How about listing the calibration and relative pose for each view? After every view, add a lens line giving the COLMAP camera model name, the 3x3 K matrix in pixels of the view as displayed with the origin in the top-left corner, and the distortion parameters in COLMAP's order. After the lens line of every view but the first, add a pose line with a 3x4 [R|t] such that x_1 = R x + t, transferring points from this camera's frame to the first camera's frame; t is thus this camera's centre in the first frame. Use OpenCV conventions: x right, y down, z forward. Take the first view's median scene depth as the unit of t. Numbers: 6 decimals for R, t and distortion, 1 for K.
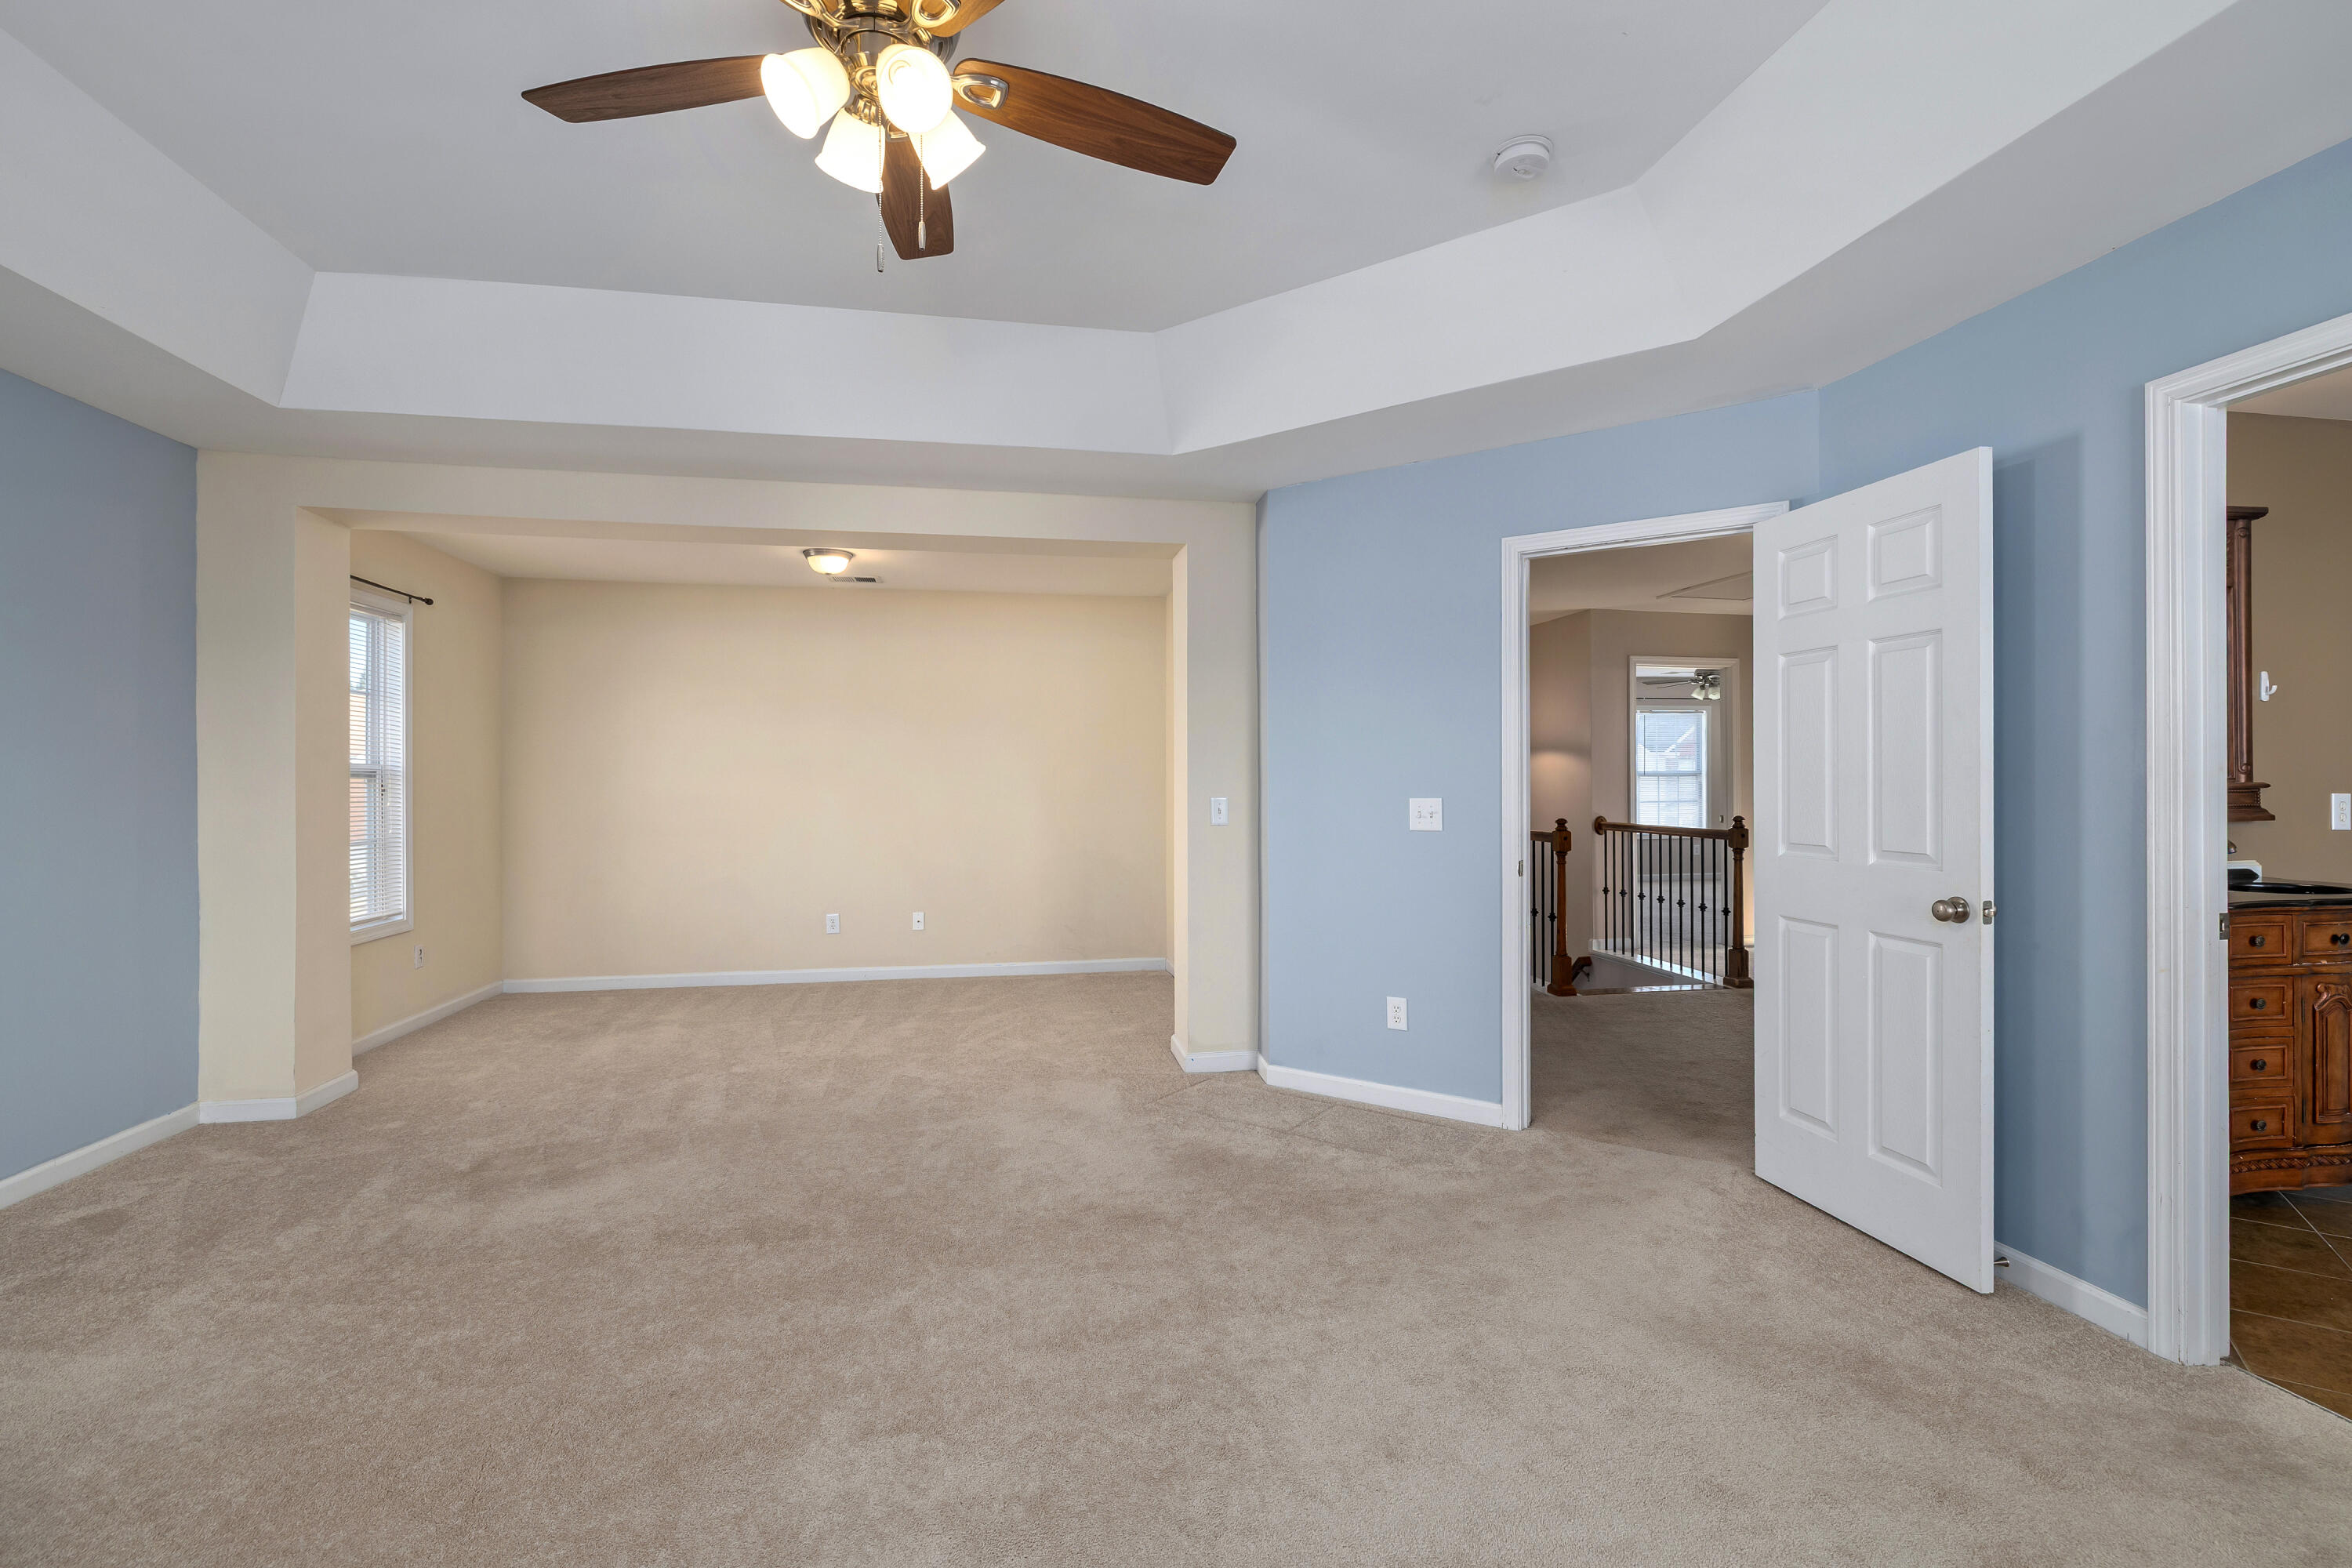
lens RADIAL K [[1006.2, 0, 1187.3], [0, 1006.2, 785.2], [0, 0, 1]] dist [-0.002008, 0.001196]
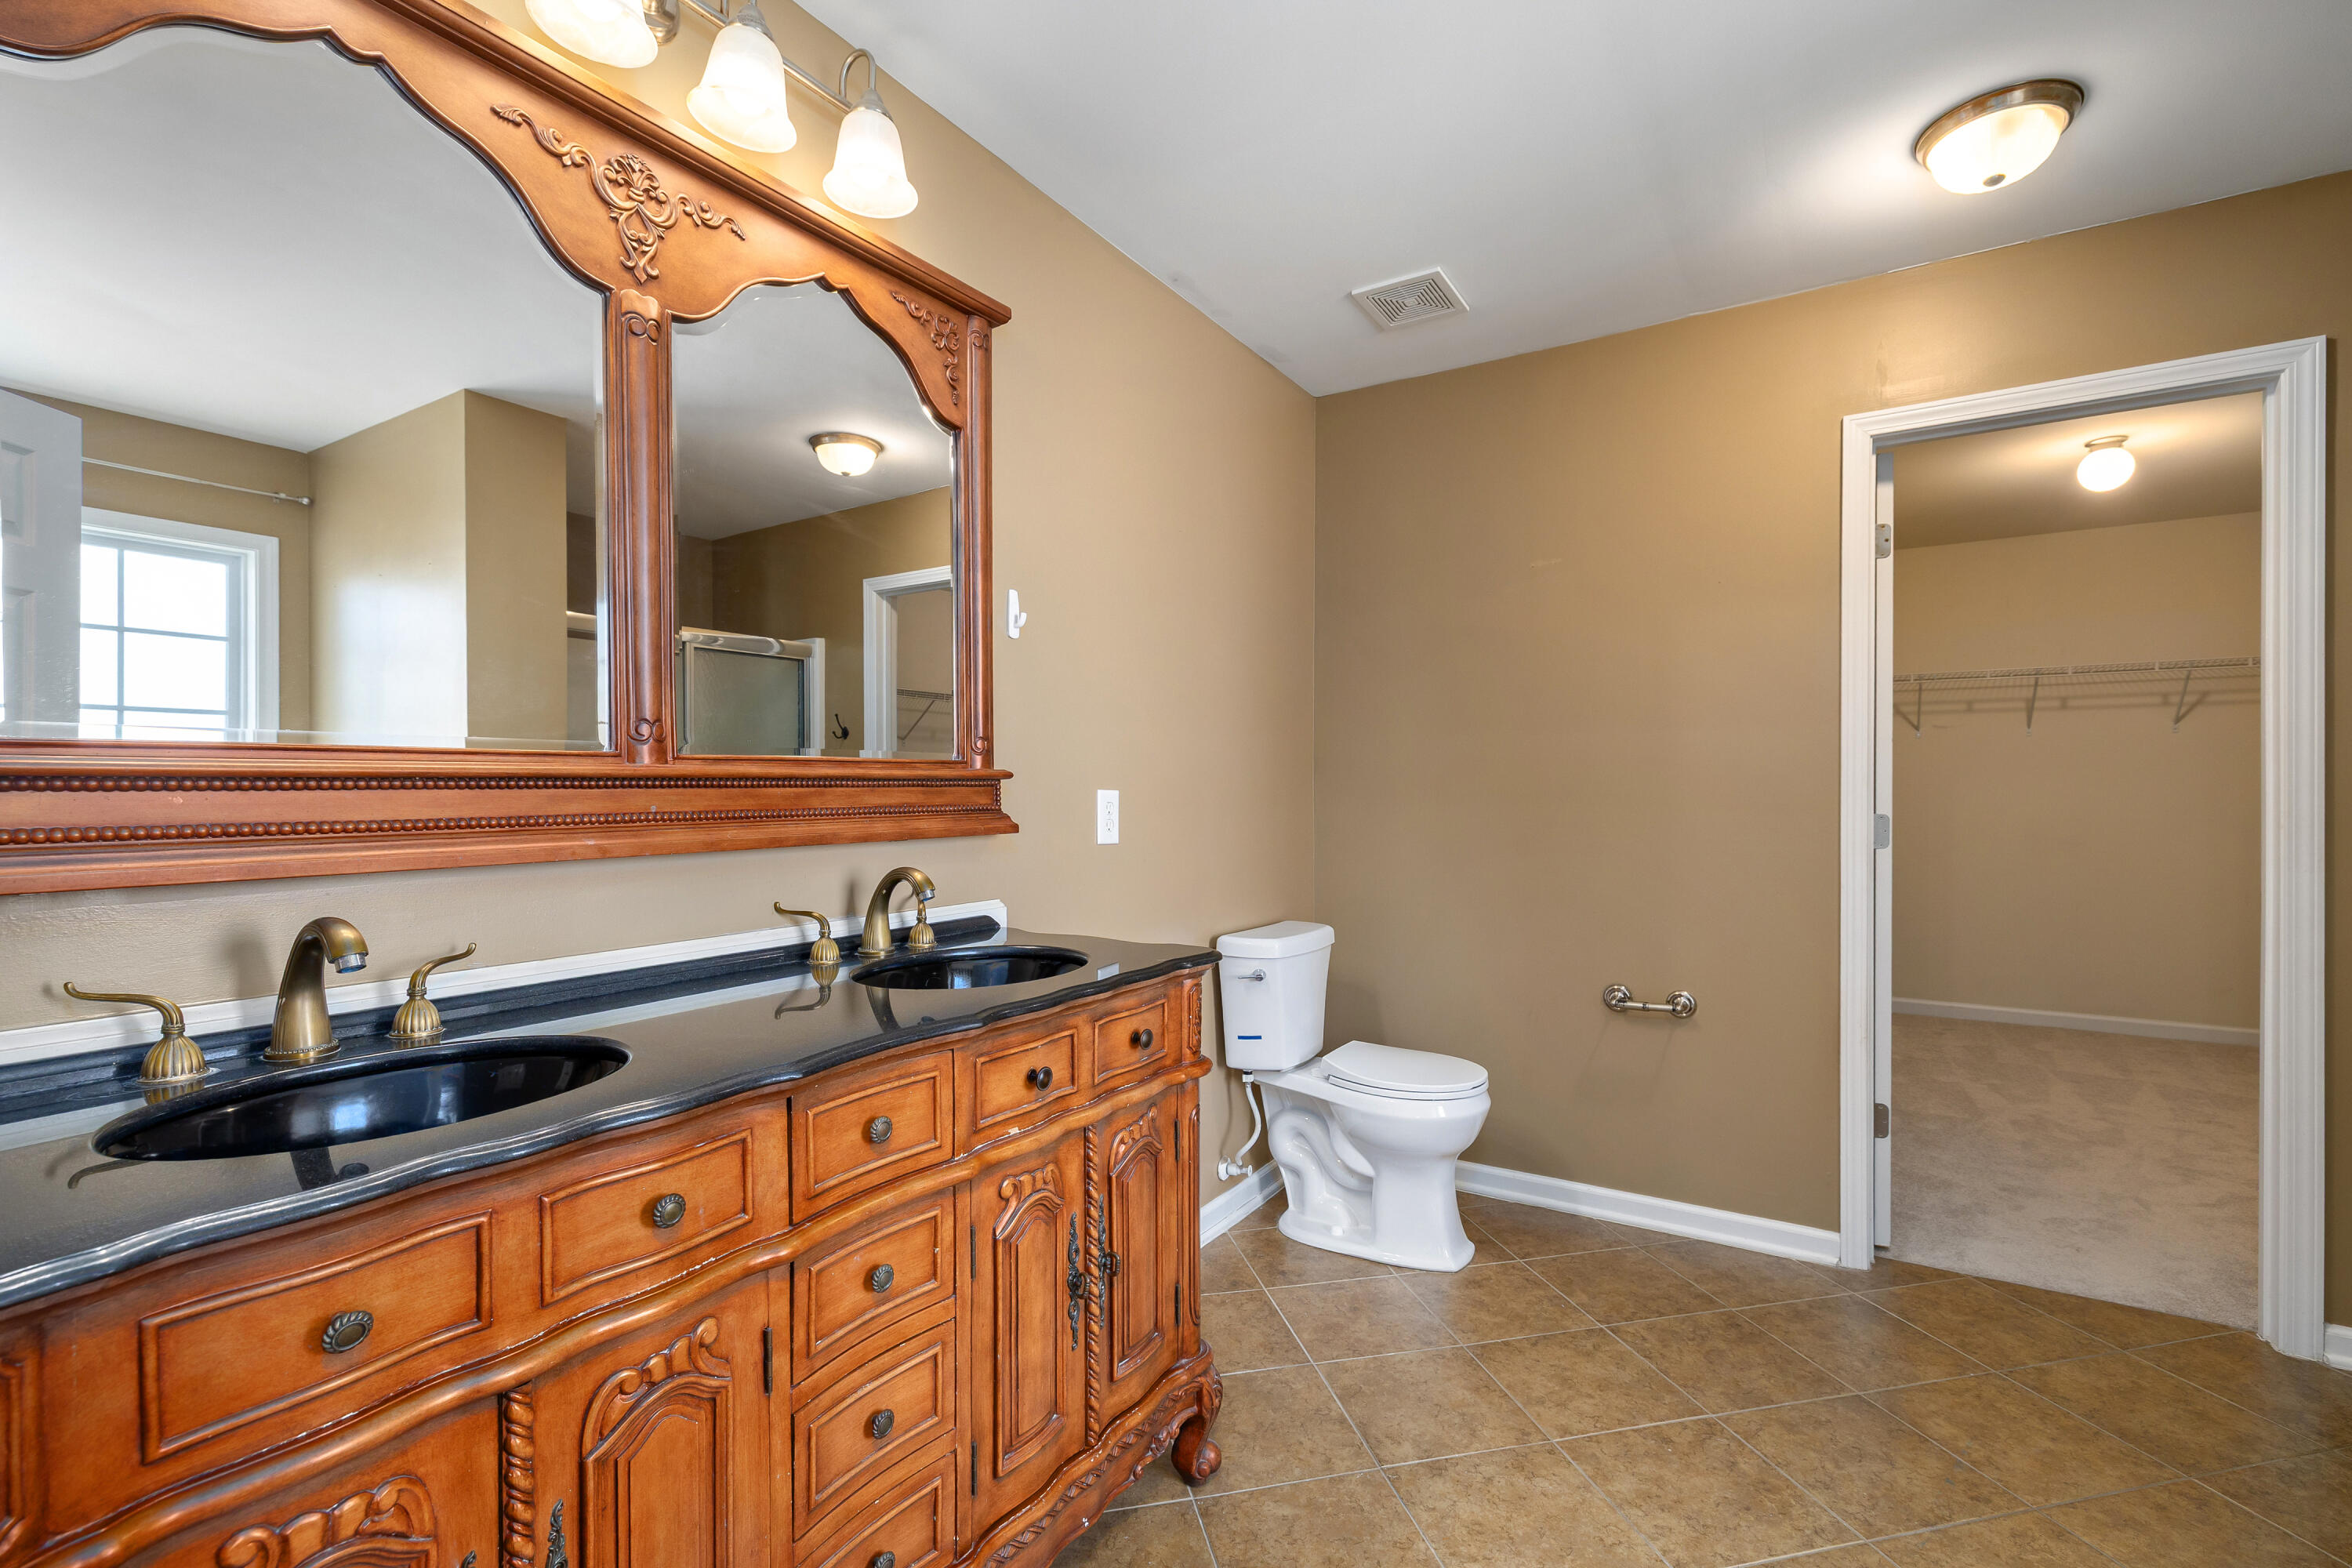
lens RADIAL K [[1006.2, 0, 1189.6], [0, 1006.2, 799.9], [0, 0, 1]] dist [-0.002008, 0.001196]
pose [[0.669572, -0.003212, 0.742740, 0.831576], [-0.000841, 0.999987, 0.005082, 0.014320], [-0.742747, -0.004027, 0.669560, 0.616786]]
